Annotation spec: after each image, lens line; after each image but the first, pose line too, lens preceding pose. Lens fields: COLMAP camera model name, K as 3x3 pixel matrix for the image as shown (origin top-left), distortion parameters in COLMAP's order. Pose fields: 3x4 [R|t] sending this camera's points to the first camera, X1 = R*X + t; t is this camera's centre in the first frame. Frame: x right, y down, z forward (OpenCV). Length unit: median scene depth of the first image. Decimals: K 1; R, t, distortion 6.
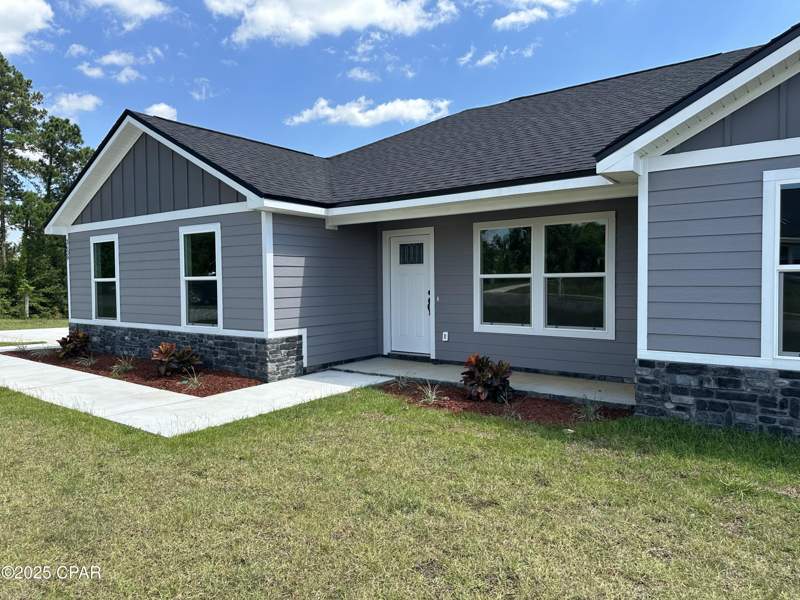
lens RADIAL K [[556.0, 0, 400.0], [0, 556.0, 300.0], [0, 0, 1]] dist [-0.006513, -0.005040]
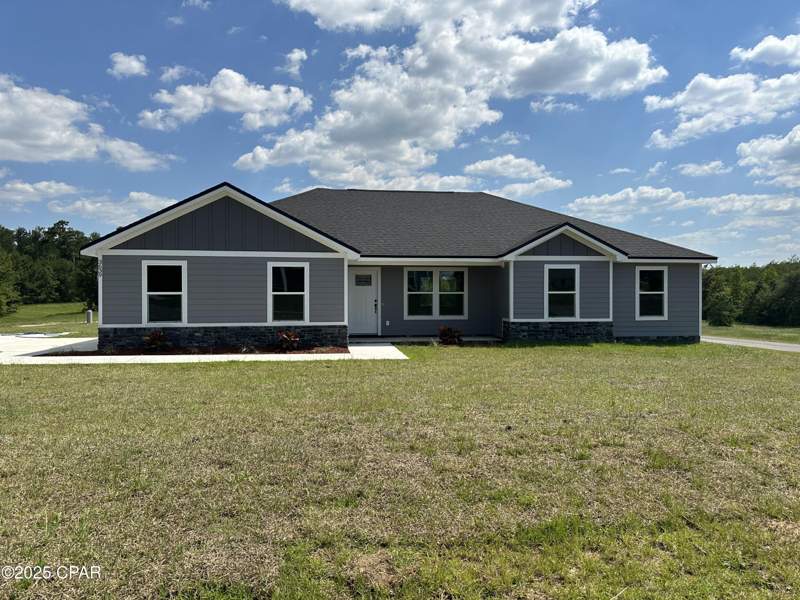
lens RADIAL K [[556.0, 0, 400.0], [0, 556.0, 300.0], [0, 0, 1]] dist [-0.006513, -0.005040]
pose [[0.708892, -0.004131, 0.705305, -1.336301], [0.016574, 0.999804, -0.010802, 0.005356], [-0.705123, 0.019348, 0.708821, -0.453432]]
